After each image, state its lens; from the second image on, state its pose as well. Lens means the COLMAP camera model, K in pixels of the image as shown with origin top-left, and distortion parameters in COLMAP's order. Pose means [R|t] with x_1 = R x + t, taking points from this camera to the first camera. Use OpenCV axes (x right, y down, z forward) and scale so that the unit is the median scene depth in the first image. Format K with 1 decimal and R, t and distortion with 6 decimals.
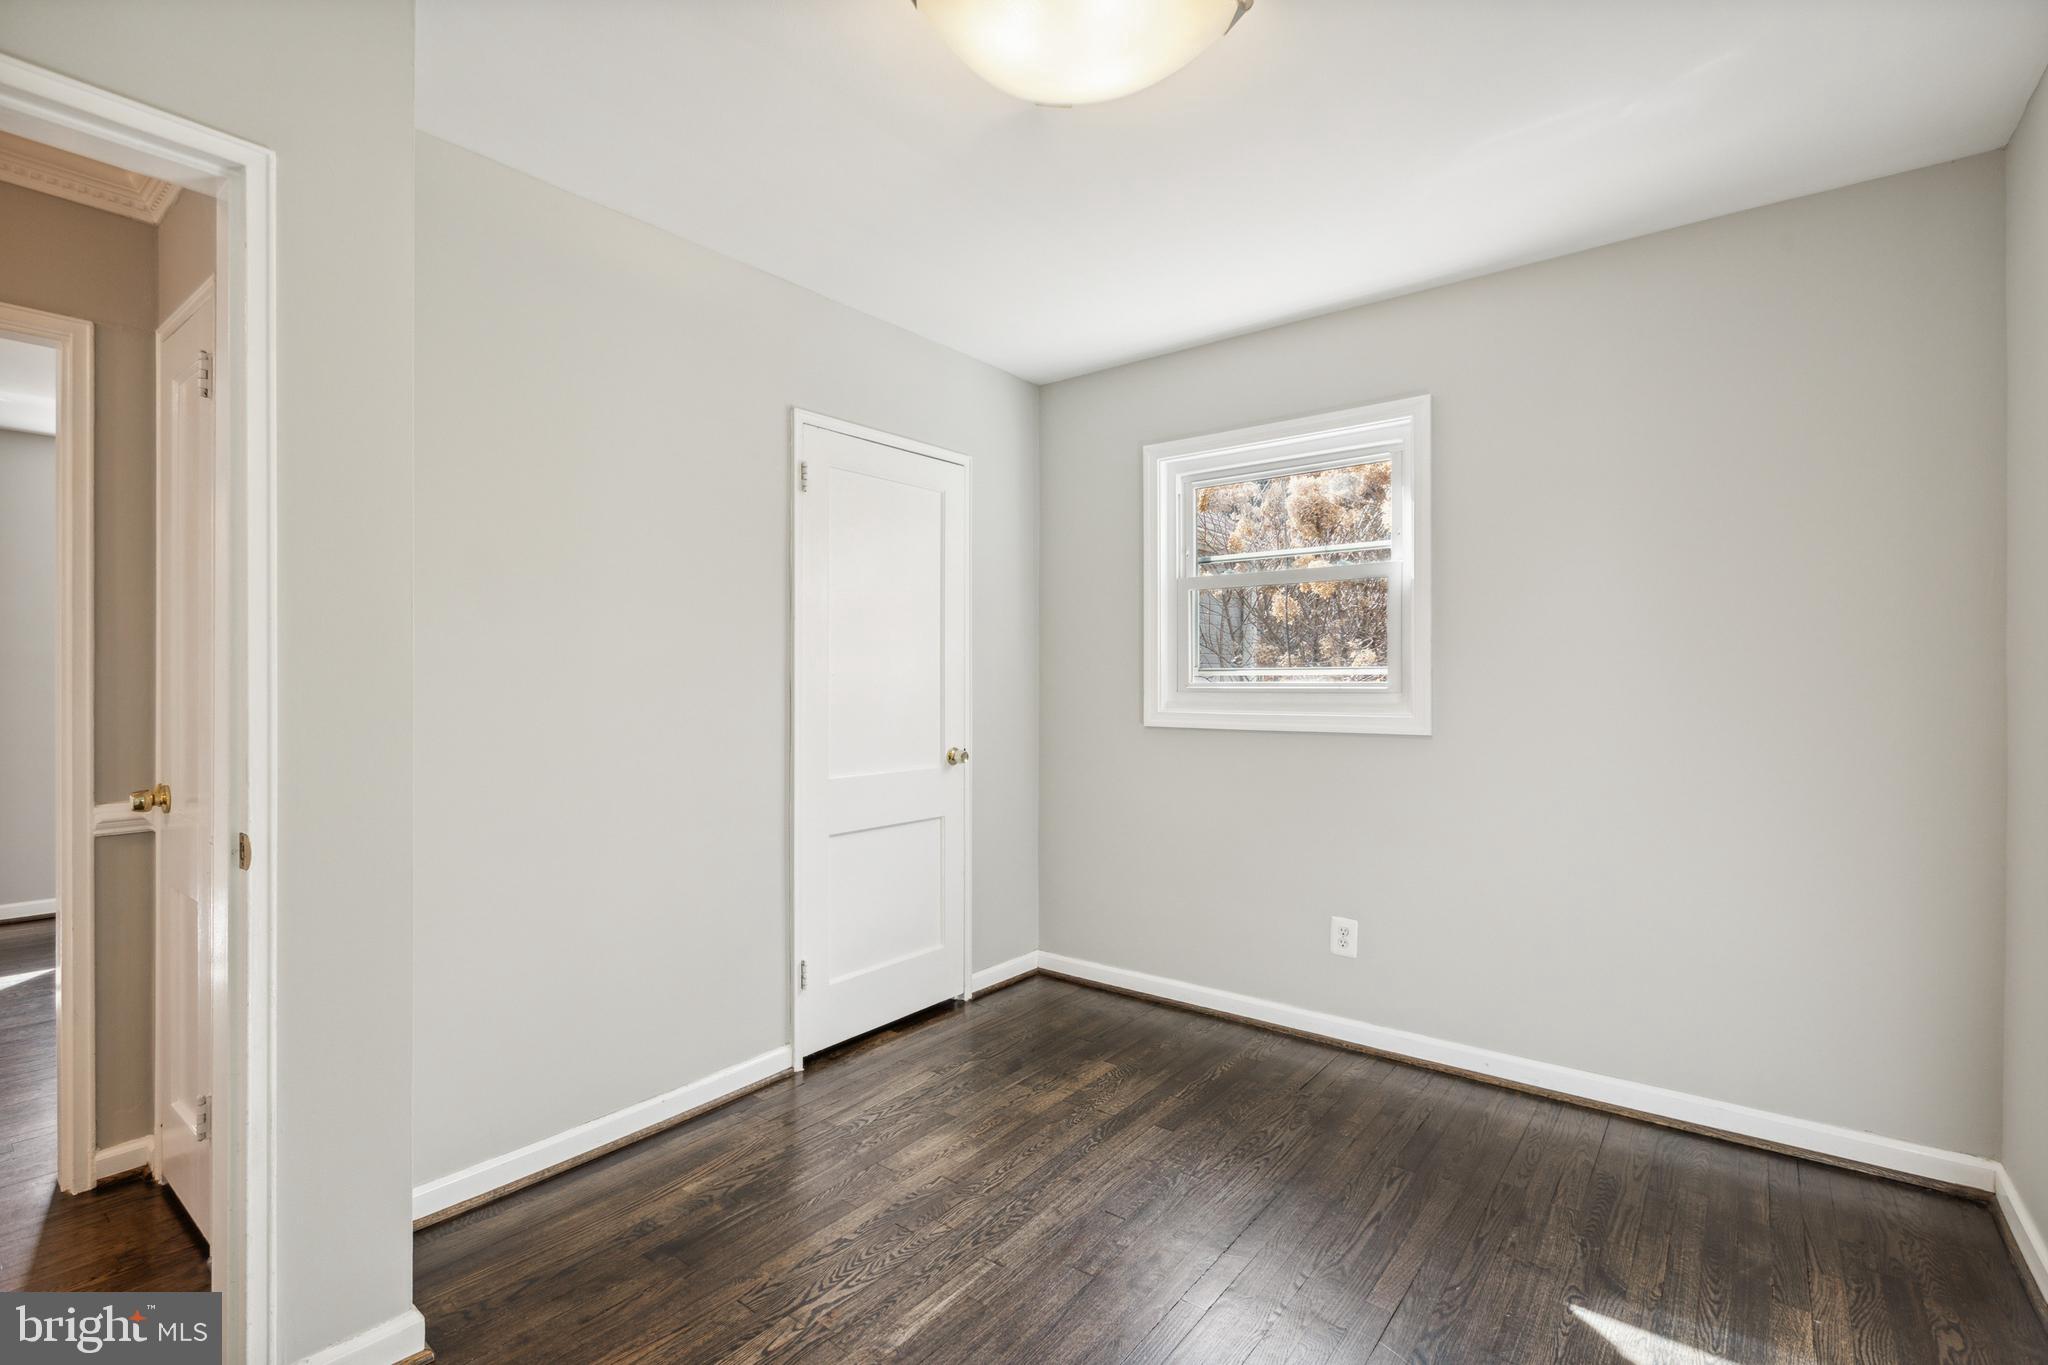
lens RADIAL K [[932.7, 0, 1020.0], [0, 932.7, 683.1], [0, 0, 1]] dist [0.002405, 0.000232]
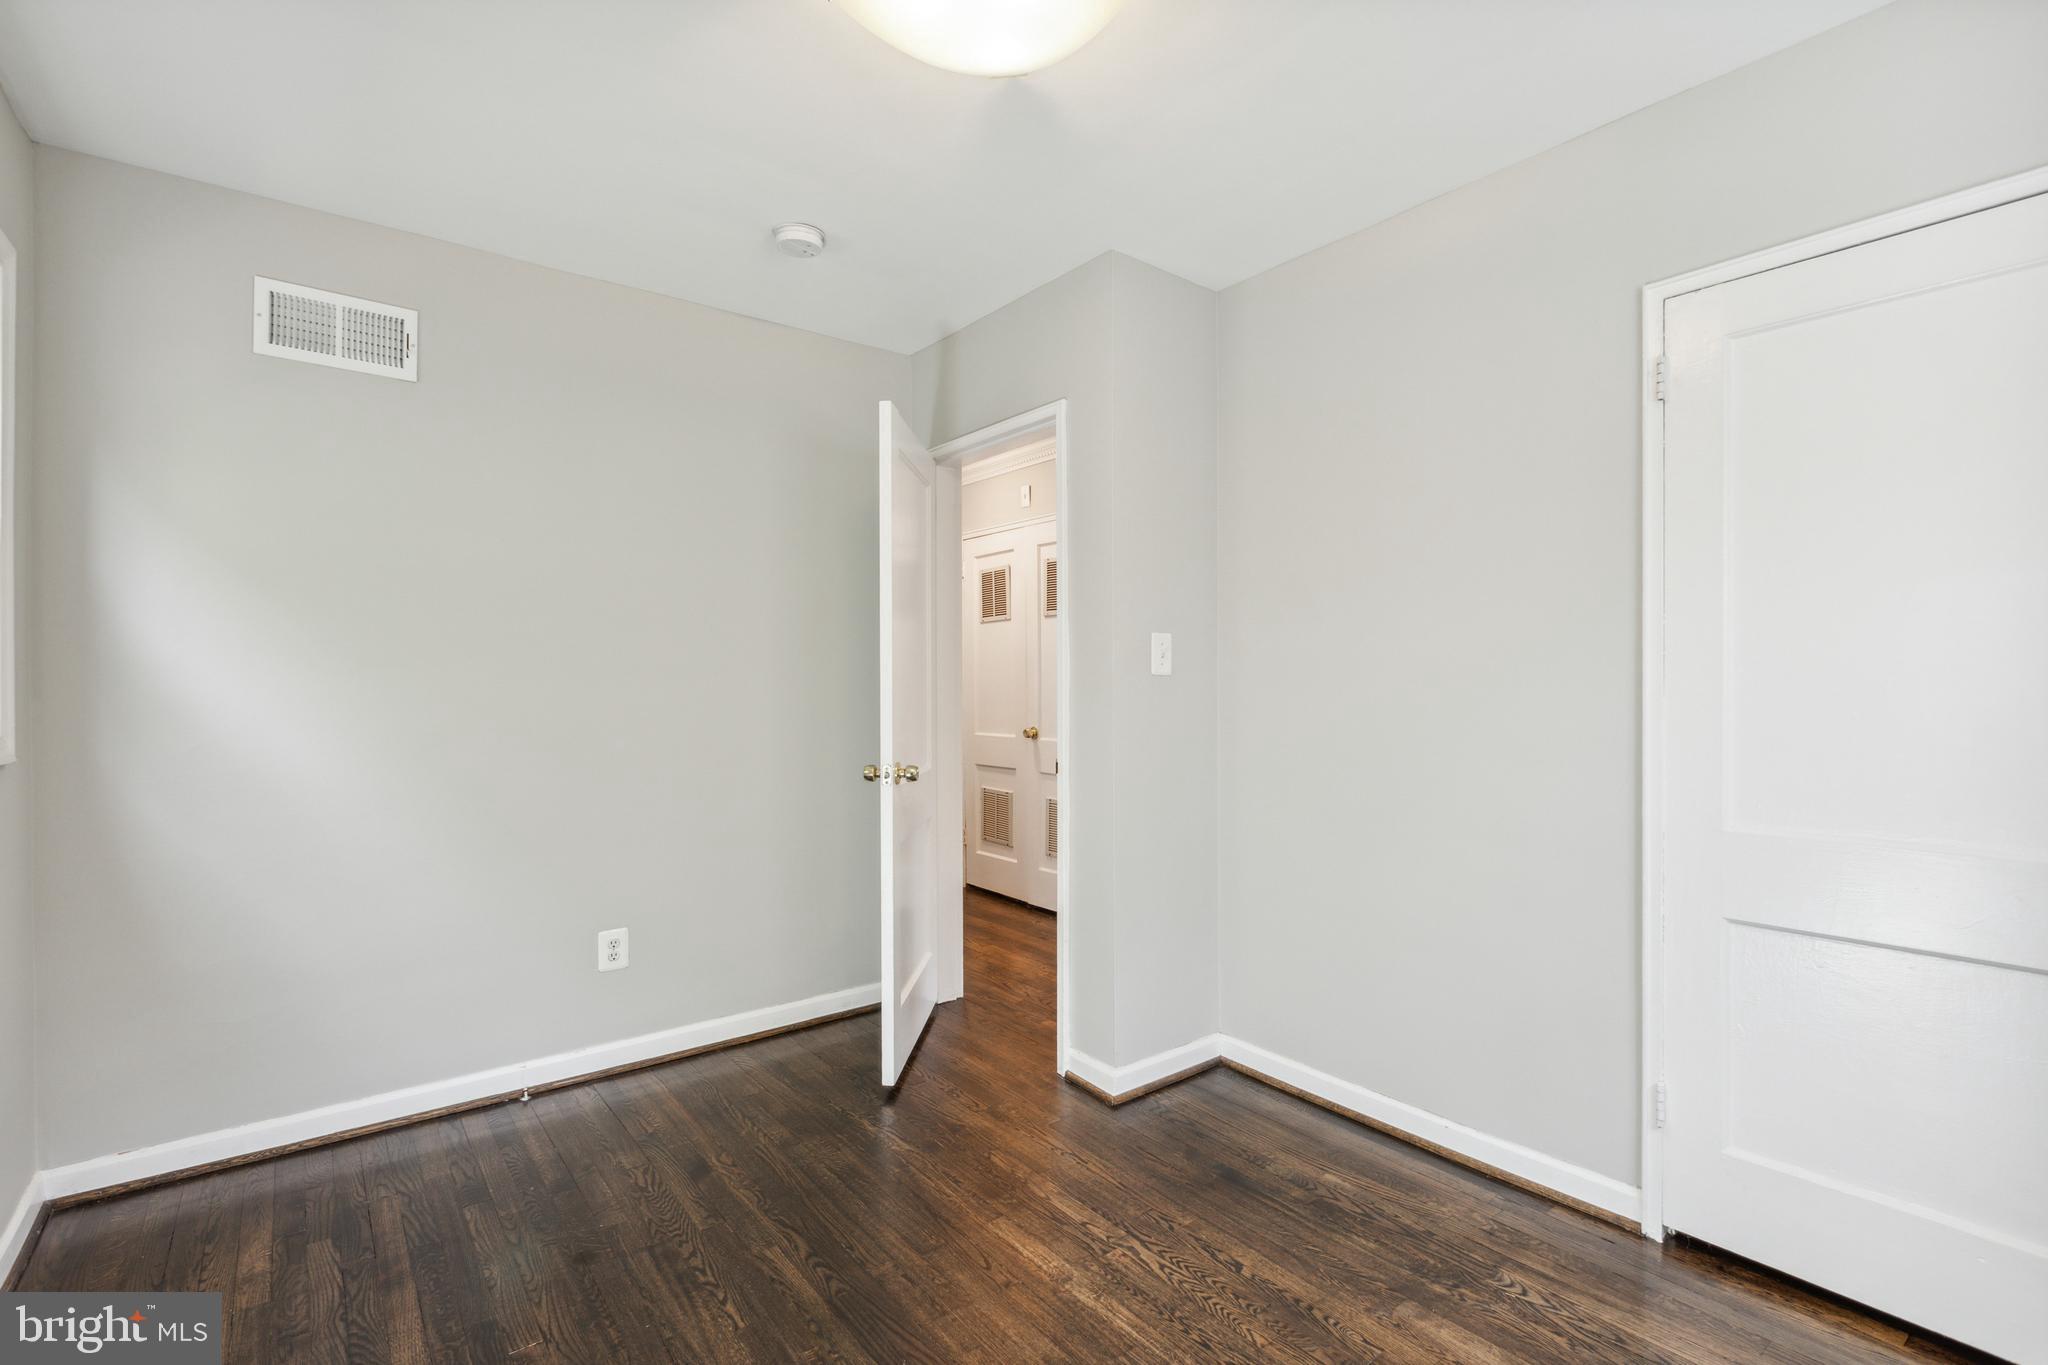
lens RADIAL K [[932.7, 0, 1020.0], [0, 932.7, 683.1], [0, 0, 1]] dist [0.002405, 0.000232]
pose [[-0.244541, 0.003055, -0.969634, 0.692810], [0.002882, 0.999993, 0.002424, -0.001402], [0.969635, -0.002202, -0.244548, 0.895478]]
